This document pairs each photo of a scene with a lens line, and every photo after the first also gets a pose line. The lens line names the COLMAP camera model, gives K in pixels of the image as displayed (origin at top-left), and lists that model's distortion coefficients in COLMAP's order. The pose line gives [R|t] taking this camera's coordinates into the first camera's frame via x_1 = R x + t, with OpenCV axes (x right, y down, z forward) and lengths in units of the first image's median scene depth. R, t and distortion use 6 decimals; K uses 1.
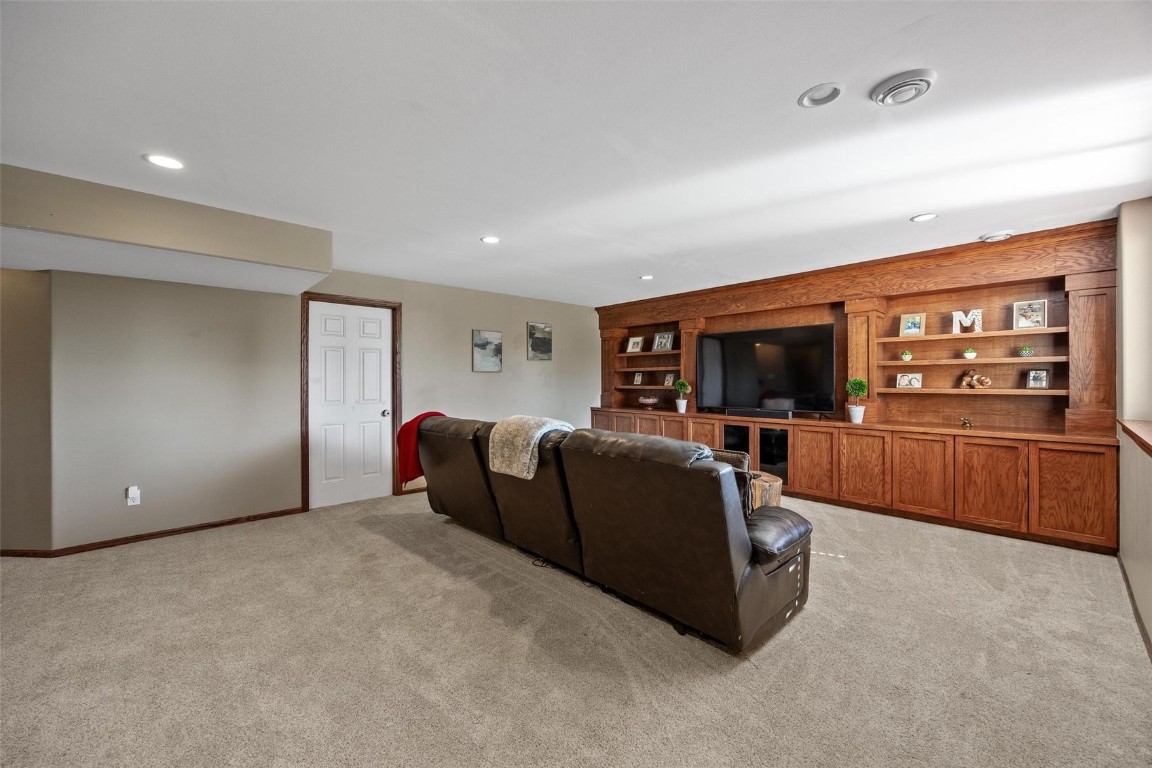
lens RADIAL K [[446.6, 0, 574.7], [0, 446.6, 380.0], [0, 0, 1]] dist [-0.002656, 0.000901]
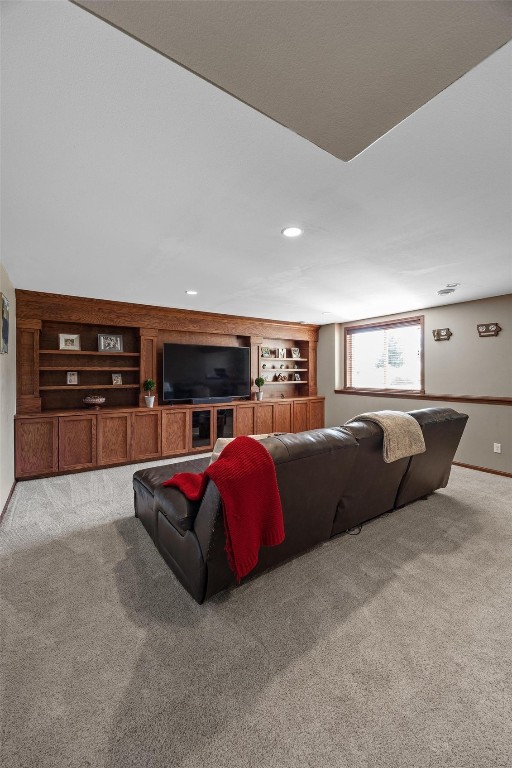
lens RADIAL K [[297.7, 0, 257.7], [0, 297.7, 377.6], [0, 0, 1]] dist [-0.002656, 0.000901]
pose [[0.150279, -0.011335, 0.988579, -0.482098], [0.000538, 0.999935, 0.011383, -0.013278], [-0.988643, -0.001179, 0.150276, 0.592519]]
